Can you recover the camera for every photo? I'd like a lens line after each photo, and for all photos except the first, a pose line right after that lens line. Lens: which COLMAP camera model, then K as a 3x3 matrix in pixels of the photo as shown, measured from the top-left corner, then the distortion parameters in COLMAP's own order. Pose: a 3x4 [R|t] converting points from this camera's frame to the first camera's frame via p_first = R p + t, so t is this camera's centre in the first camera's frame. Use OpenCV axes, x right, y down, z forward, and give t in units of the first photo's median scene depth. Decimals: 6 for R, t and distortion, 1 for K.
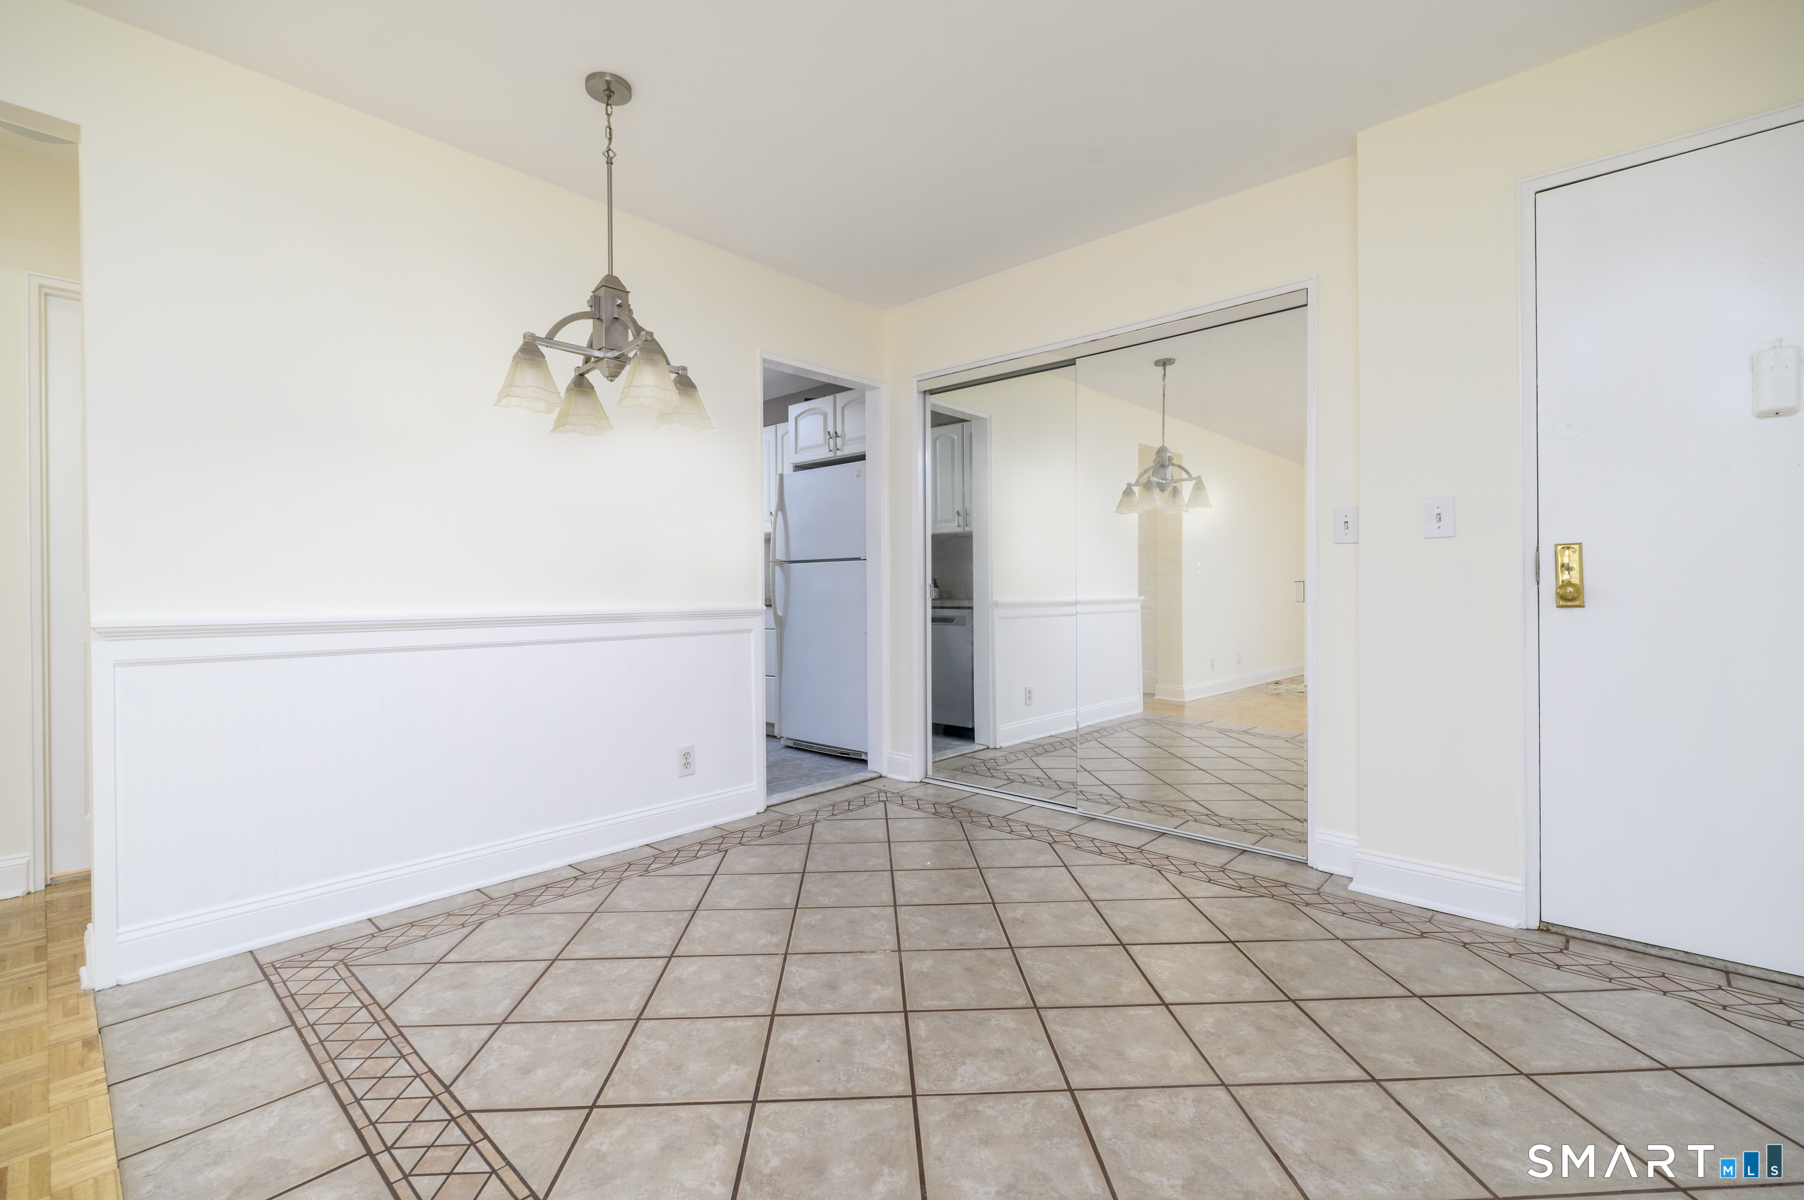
lens RADIAL K [[787.5, 0, 896.7], [0, 787.5, 597.3], [0, 0, 1]] dist [0.000530, -0.000364]
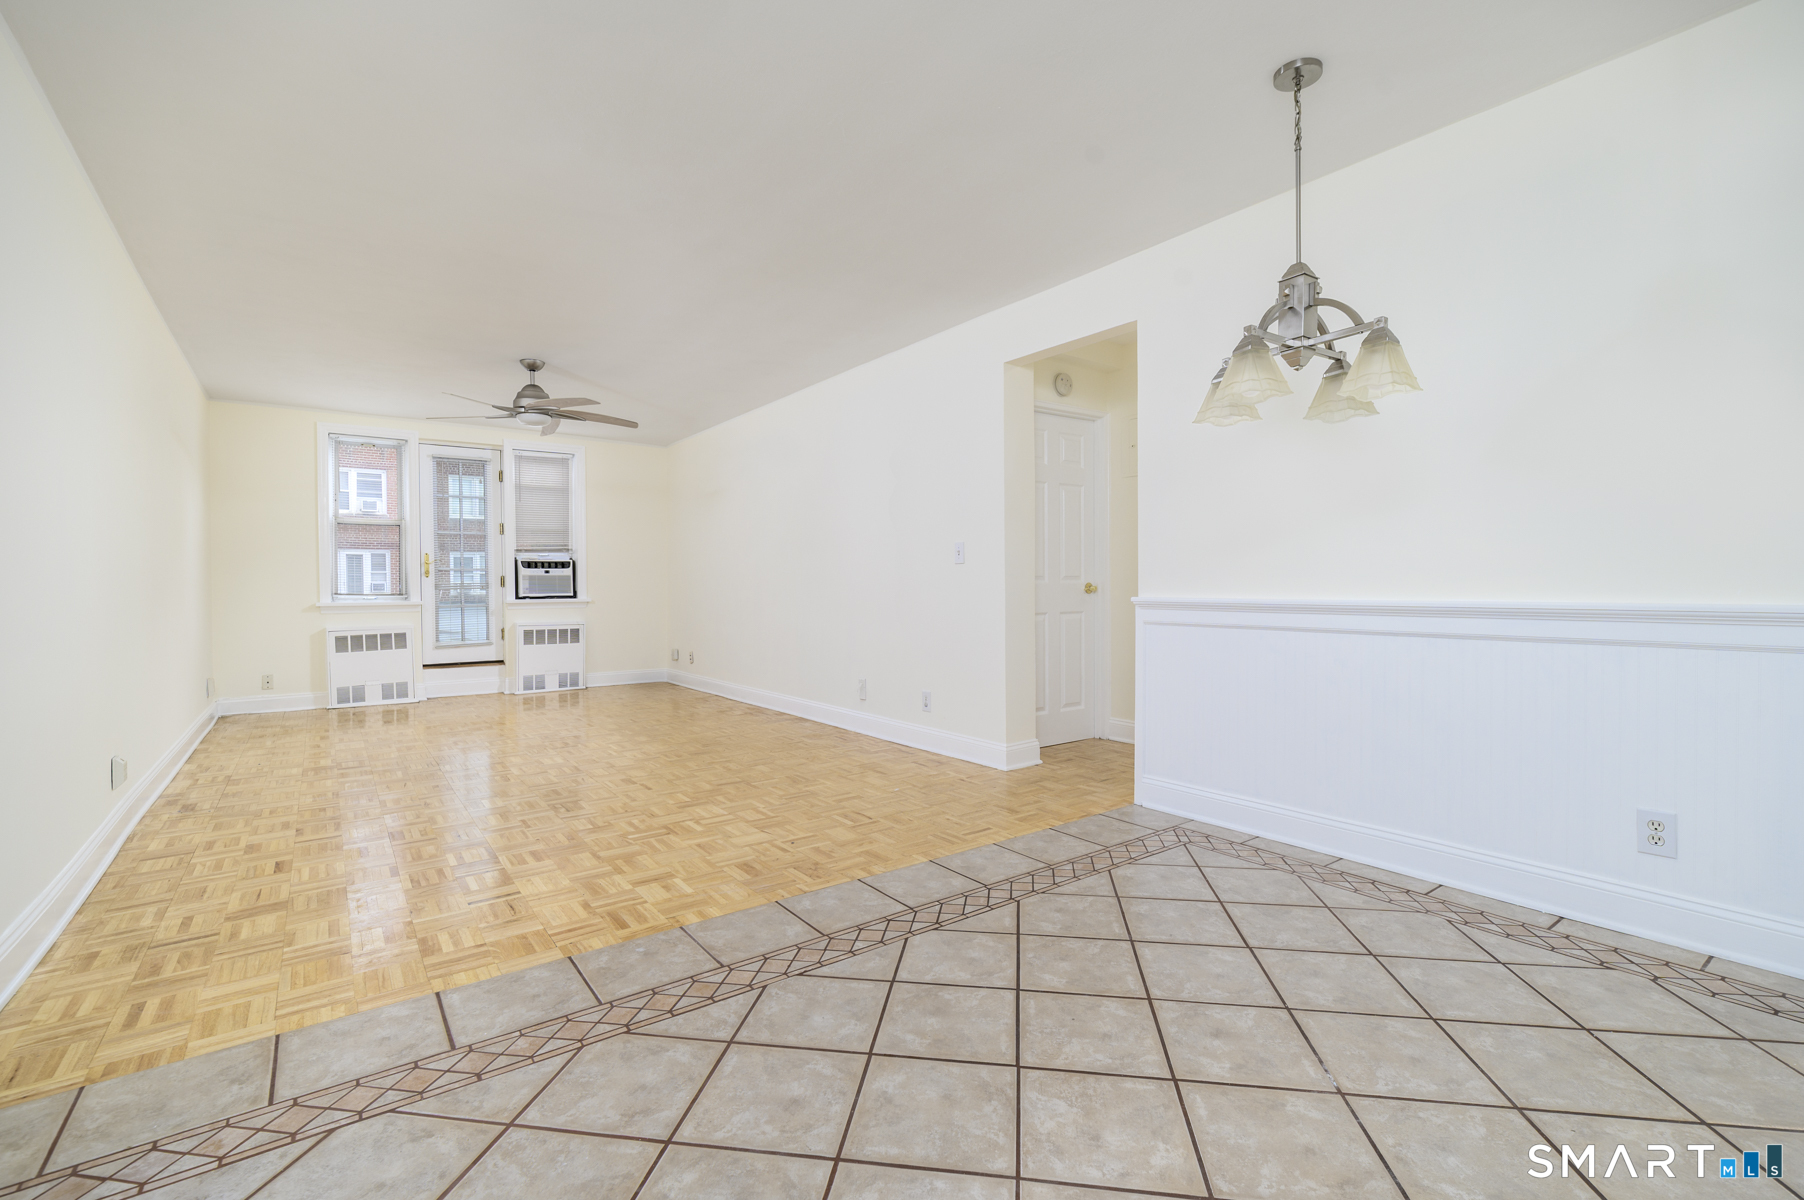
lens RADIAL K [[787.5, 0, 898.7], [0, 787.5, 593.0], [0, 0, 1]] dist [0.000530, -0.000364]
pose [[-0.190402, 0.018390, -0.981534, 0.757032], [-0.001977, 0.999815, 0.019116, -0.011717], [0.981704, 0.005580, -0.190331, 0.736574]]
